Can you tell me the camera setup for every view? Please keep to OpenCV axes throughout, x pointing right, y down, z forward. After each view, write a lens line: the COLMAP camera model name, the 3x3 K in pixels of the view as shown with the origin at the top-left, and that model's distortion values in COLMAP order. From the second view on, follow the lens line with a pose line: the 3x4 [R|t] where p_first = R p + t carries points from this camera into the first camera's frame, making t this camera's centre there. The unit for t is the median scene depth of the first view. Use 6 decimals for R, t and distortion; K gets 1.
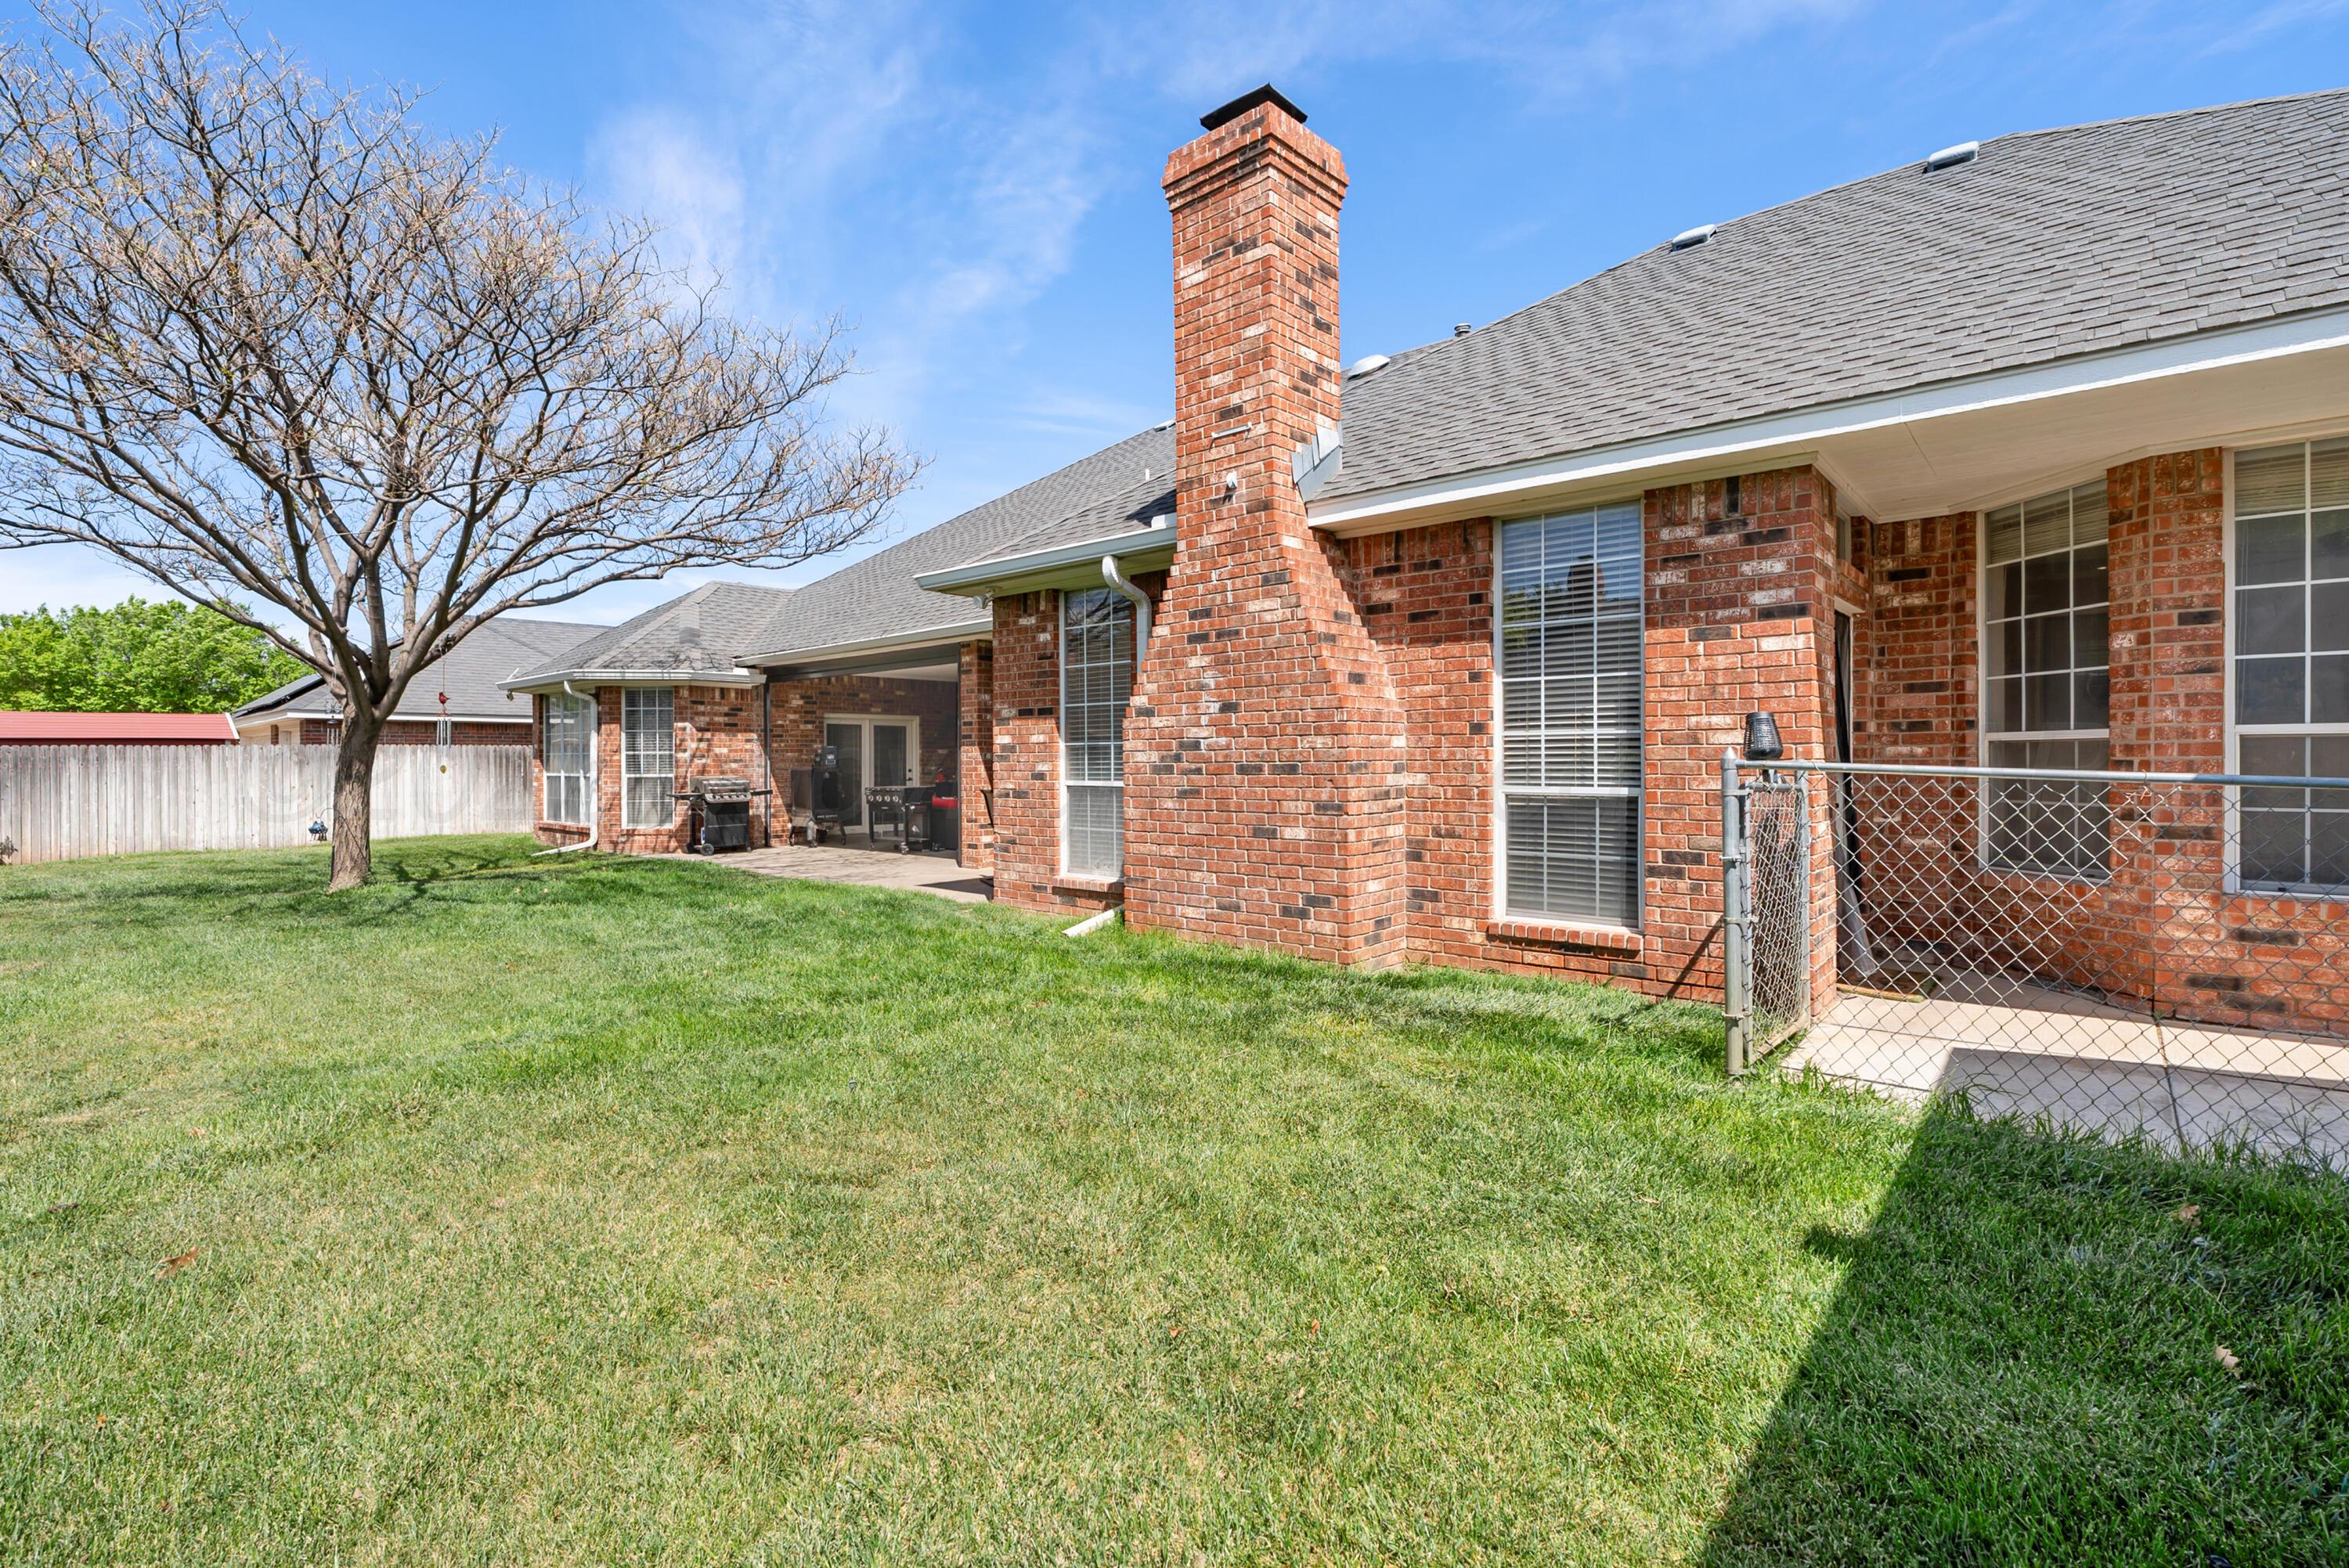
lens RADIAL K [[1045.6, 0, 1176.2], [0, 1045.6, 770.9], [0, 0, 1]] dist [0.017450, -0.014994]
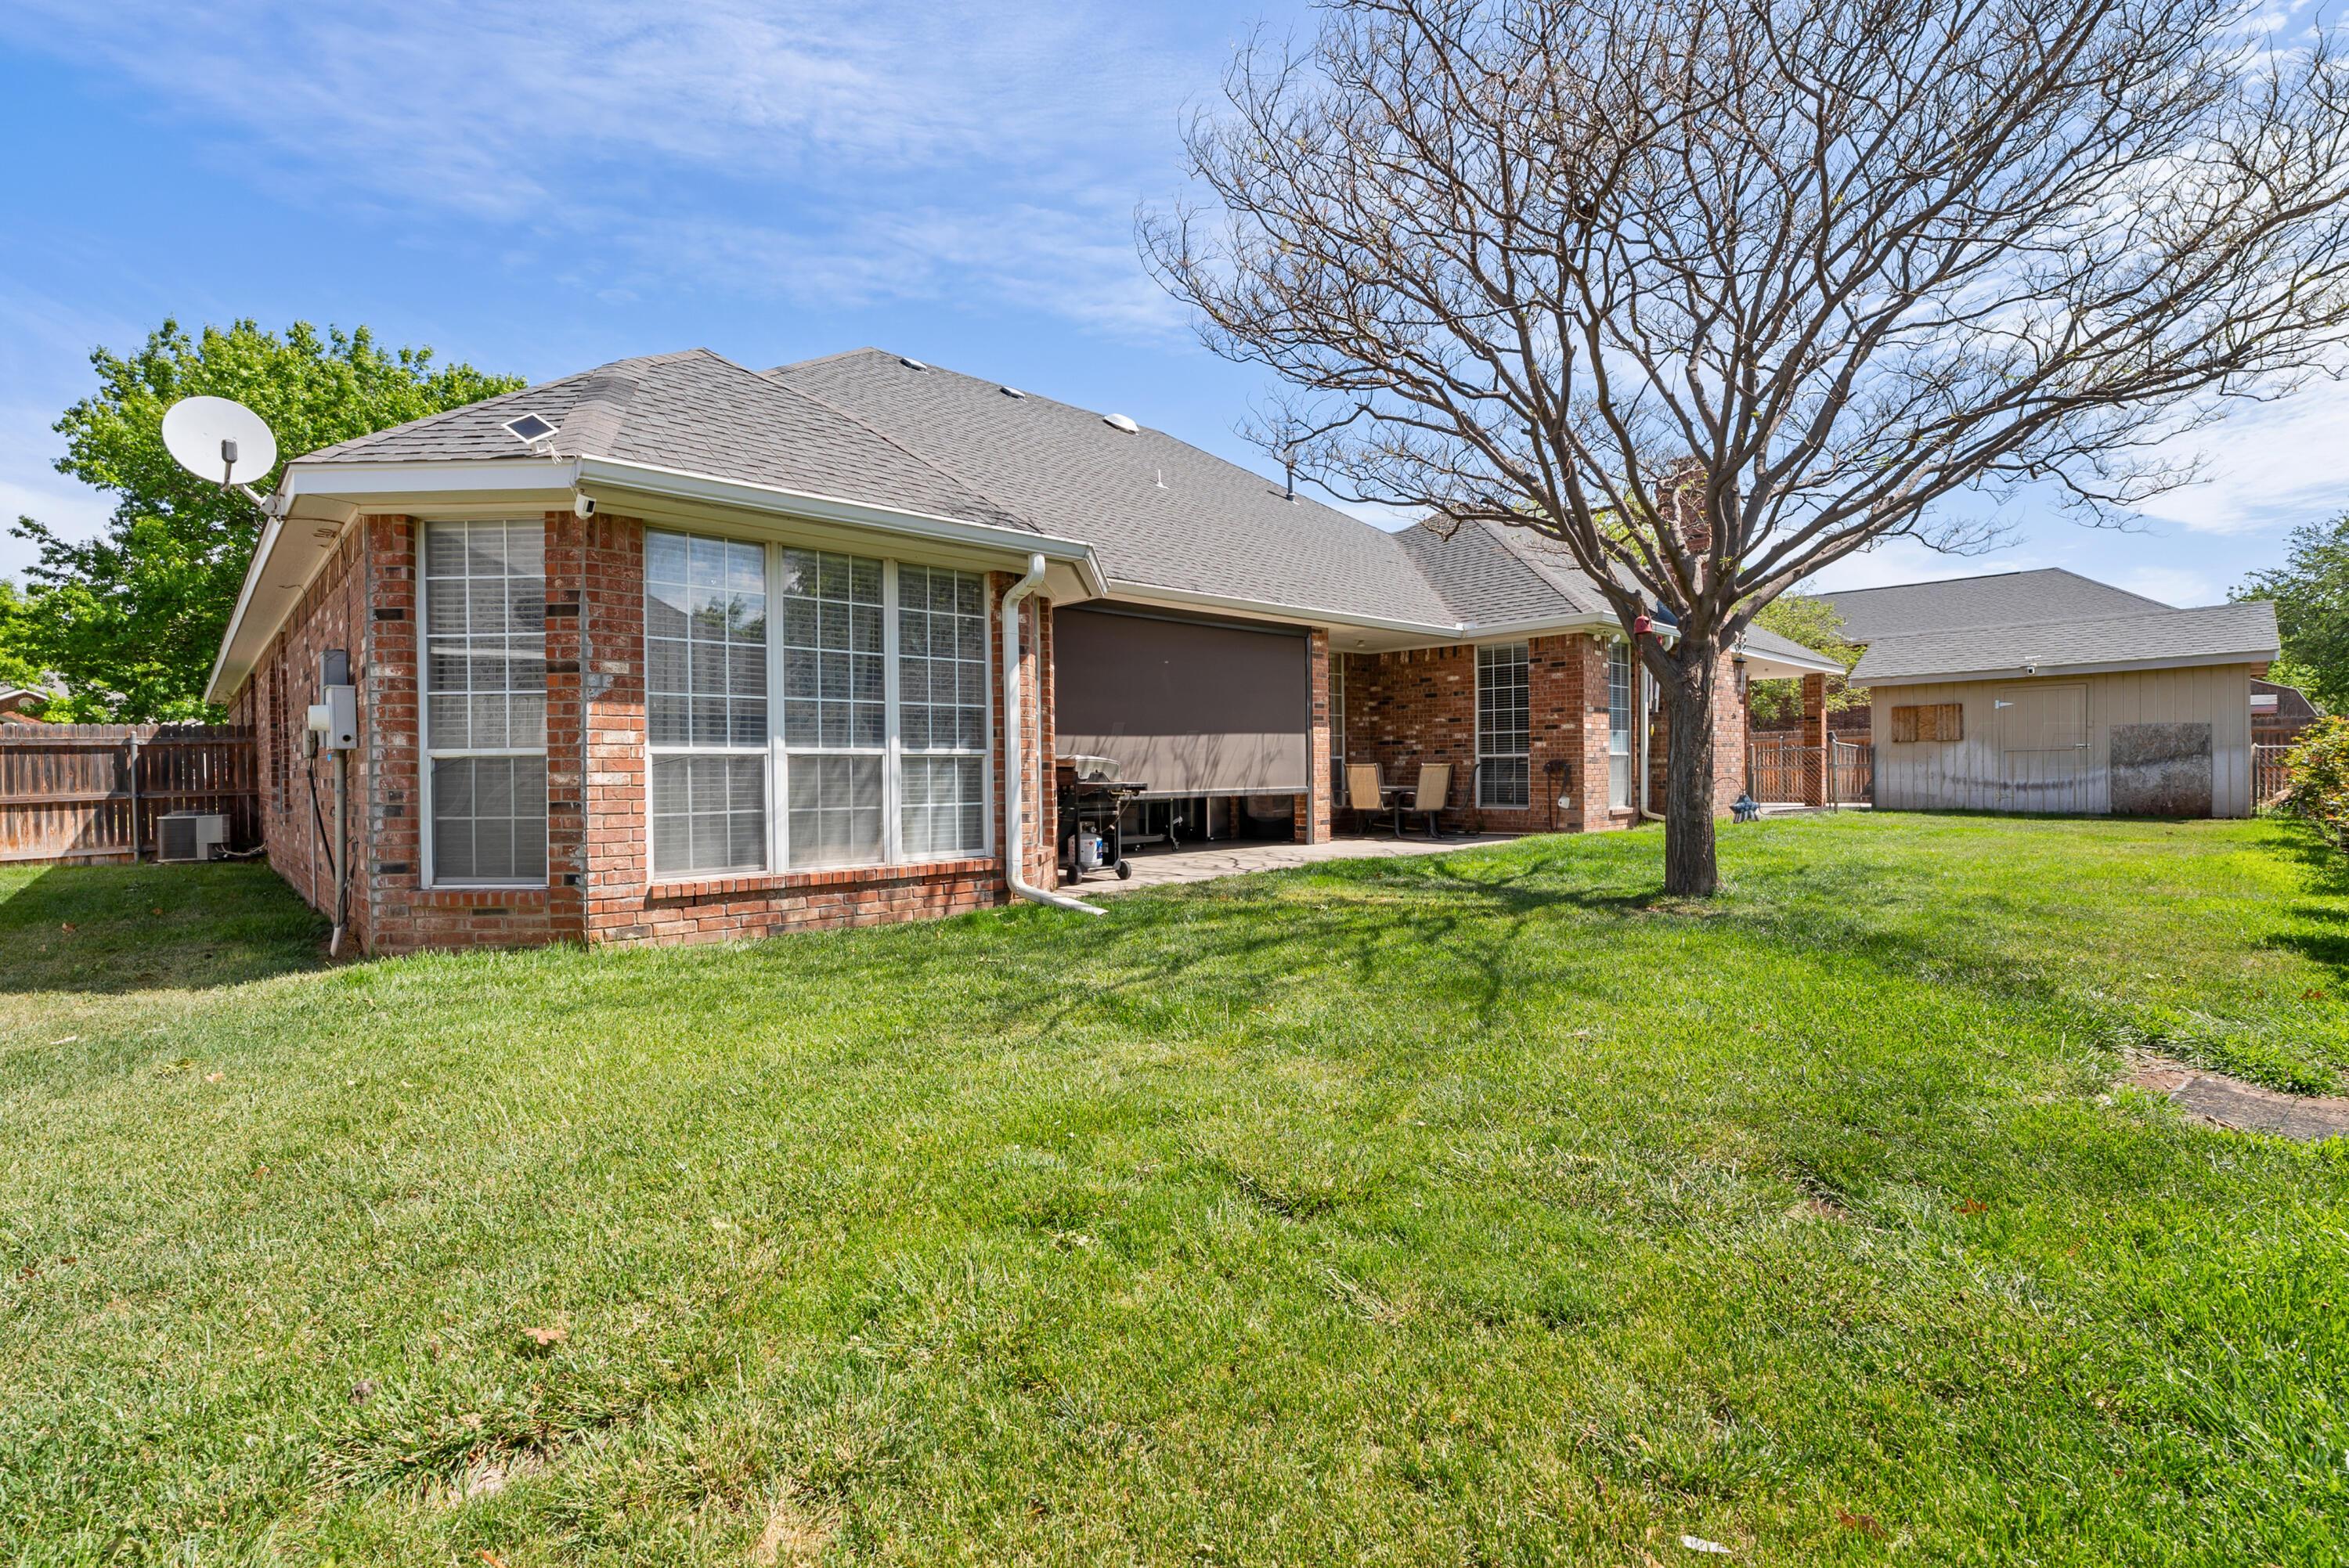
lens RADIAL K [[1045.6, 0, 1176.2], [0, 1045.6, 770.9], [0, 0, 1]] dist [0.017450, -0.014994]
pose [[0.084705, 0.003581, 0.996400, -1.025259], [0.018112, 0.999823, -0.005133, 0.017740], [-0.996241, 0.018482, 0.084625, 0.868165]]
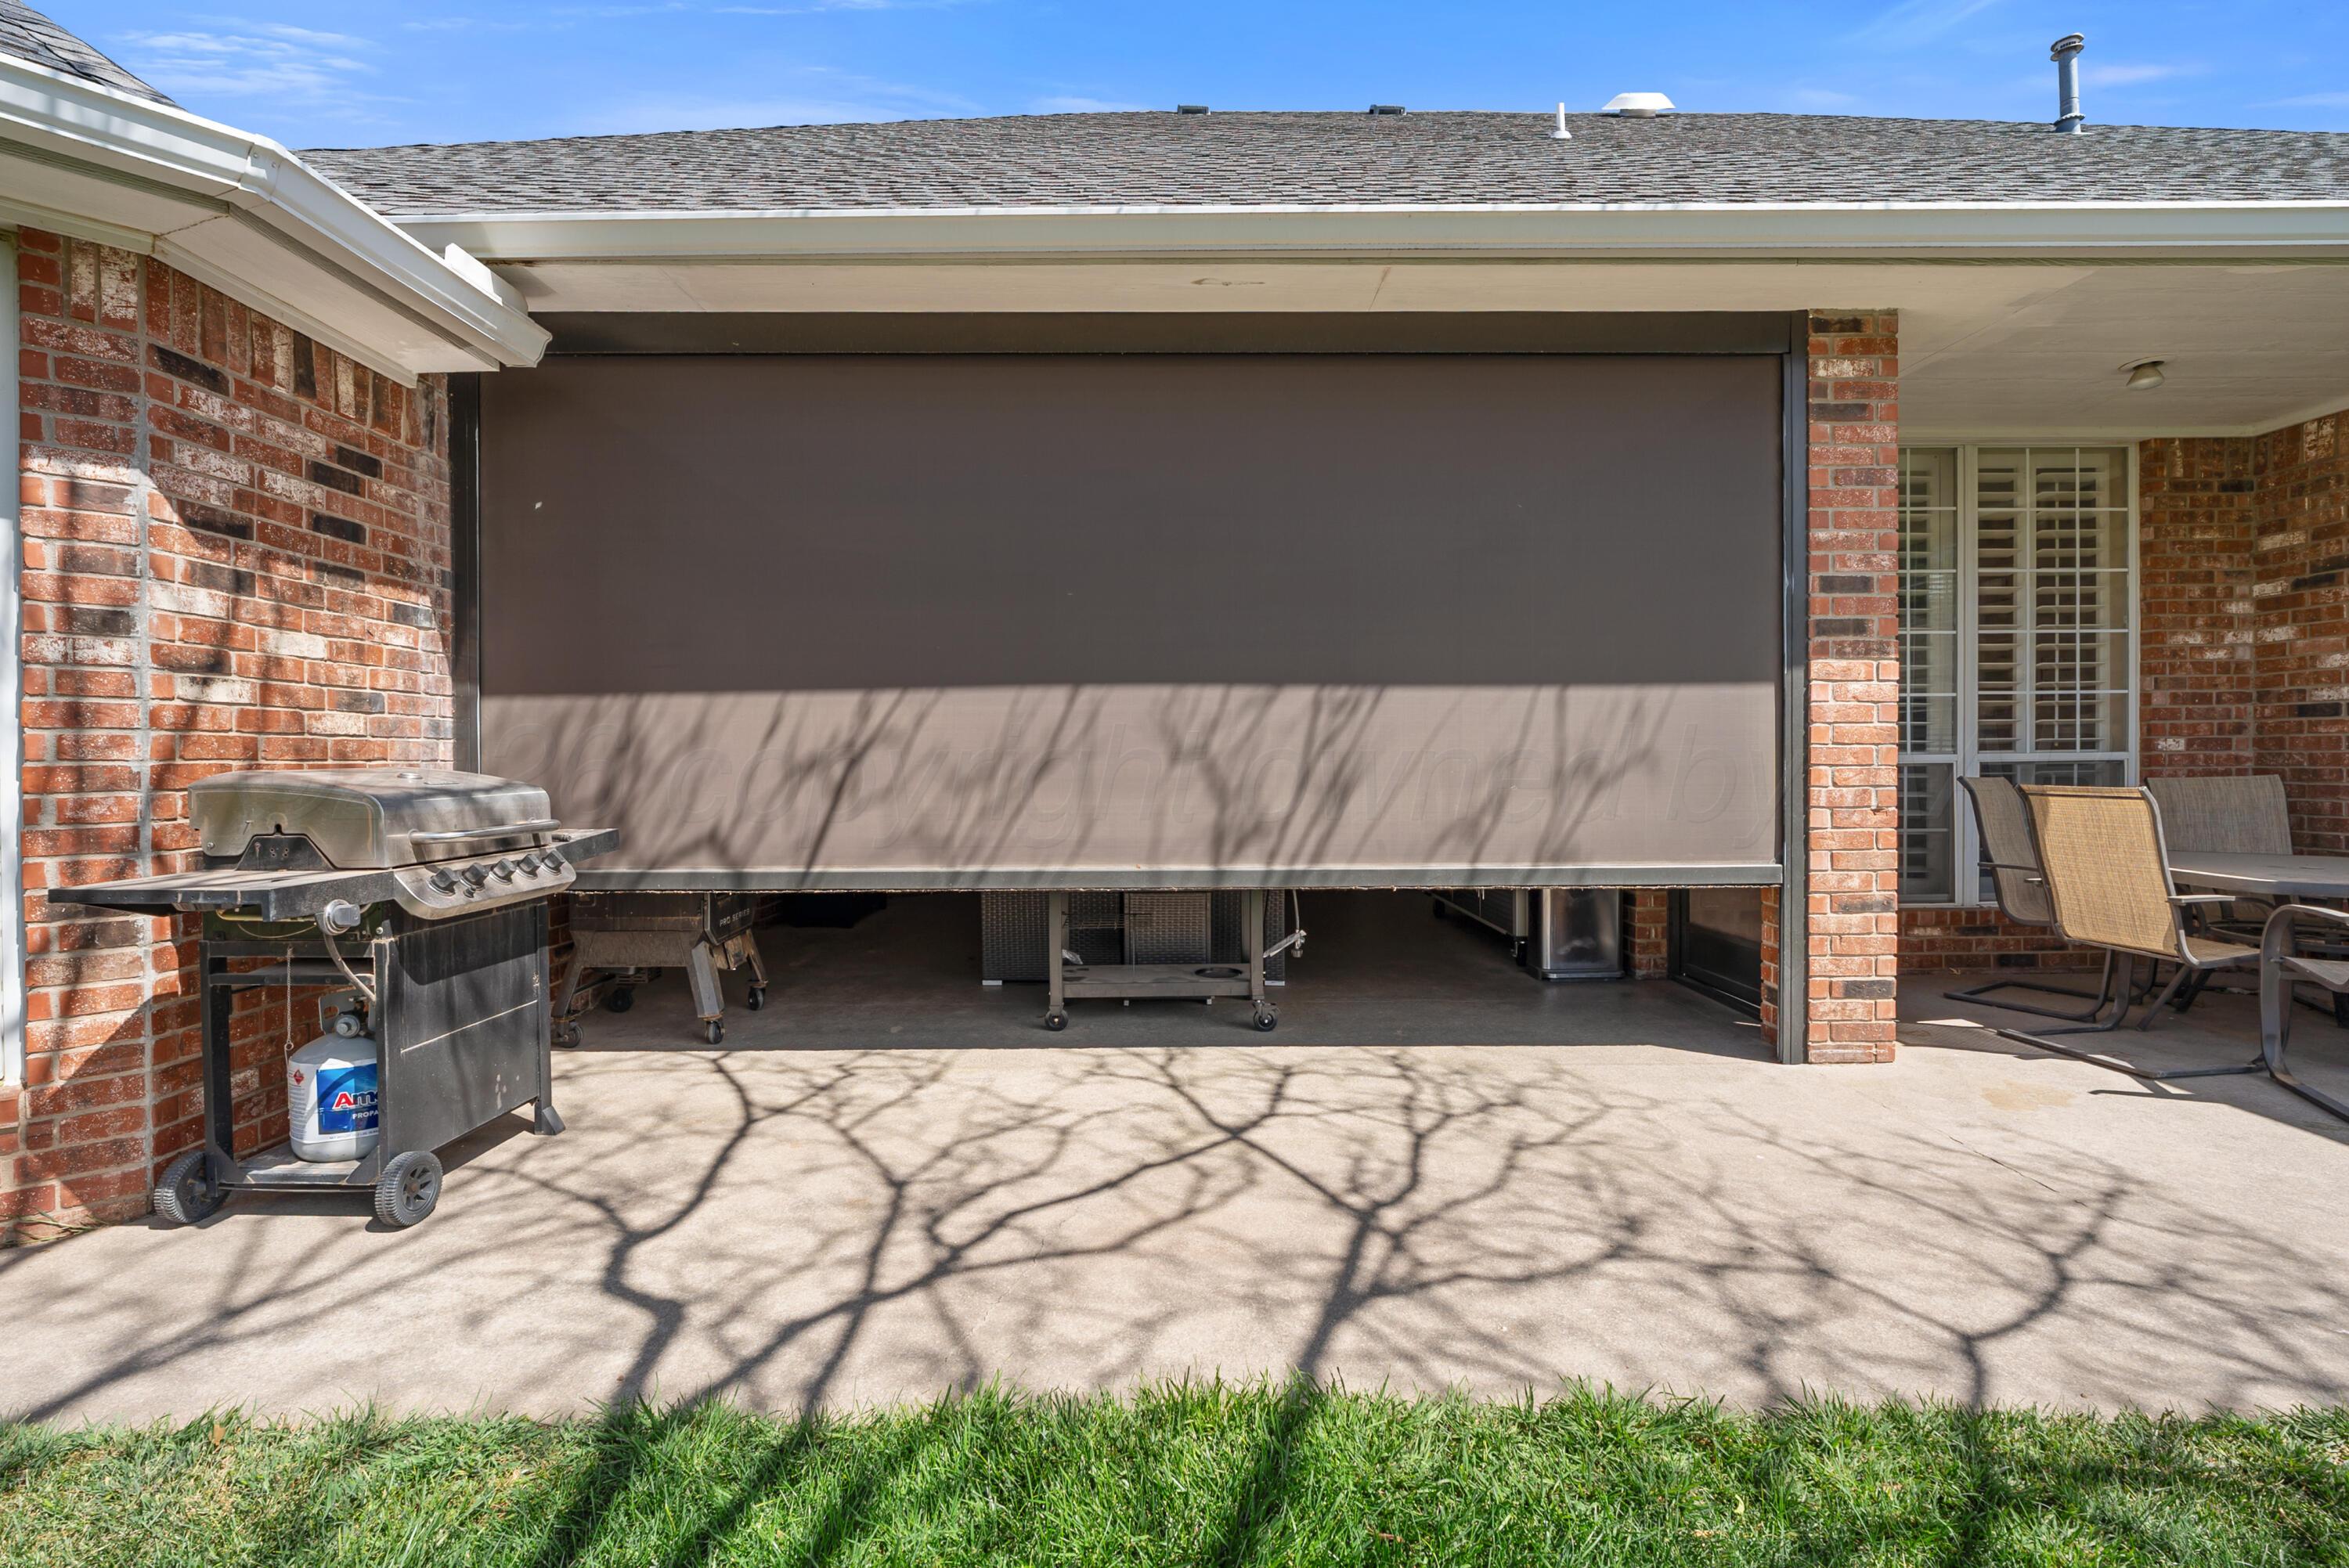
lens RADIAL K [[1045.6, 0, 1176.2], [0, 1045.6, 770.9], [0, 0, 1]] dist [0.017450, -0.014994]
pose [[0.742965, -0.003237, 0.669323, -0.447123], [0.006549, 0.999976, -0.002434, 0.005817], [-0.669298, 0.006192, 0.742968, 0.744718]]
